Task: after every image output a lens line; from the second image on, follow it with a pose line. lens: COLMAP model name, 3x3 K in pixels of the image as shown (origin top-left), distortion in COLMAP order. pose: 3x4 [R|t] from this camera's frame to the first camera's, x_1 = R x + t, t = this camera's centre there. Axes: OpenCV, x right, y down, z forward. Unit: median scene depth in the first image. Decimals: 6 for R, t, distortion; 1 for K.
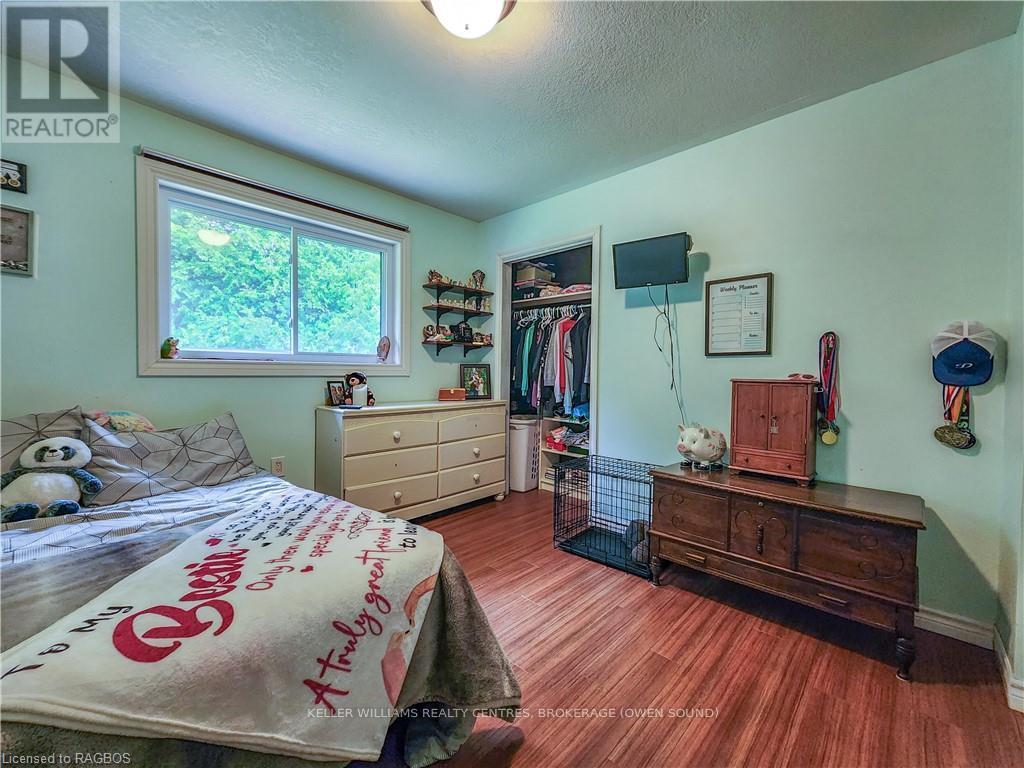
lens RADIAL K [[427.1, 0, 507.7], [0, 427.1, 379.8], [0, 0, 1]] dist [0.002029, 0.000106]
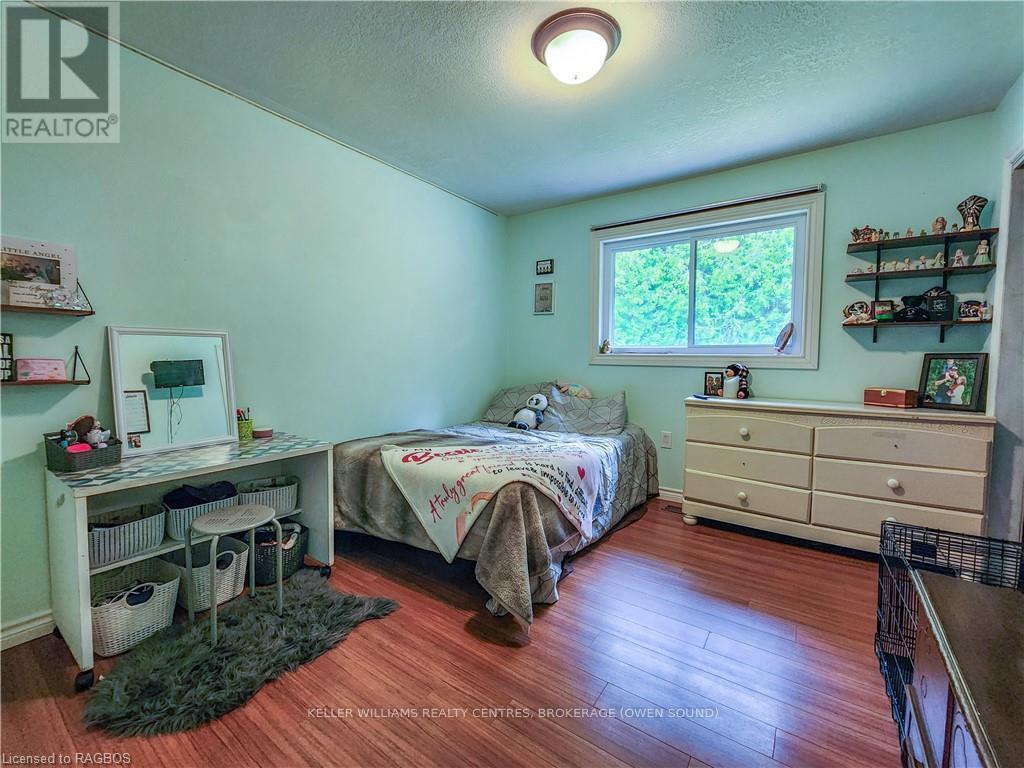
lens RADIAL K [[427.1, 0, 509.8], [0, 427.1, 379.8], [0, 0, 1]] dist [0.002029, 0.000106]
pose [[0.137700, 0.048370, -0.989292, 0.507645], [-0.024636, 0.998665, 0.045399, -0.011827], [0.990168, 0.018121, 0.138708, 0.312002]]
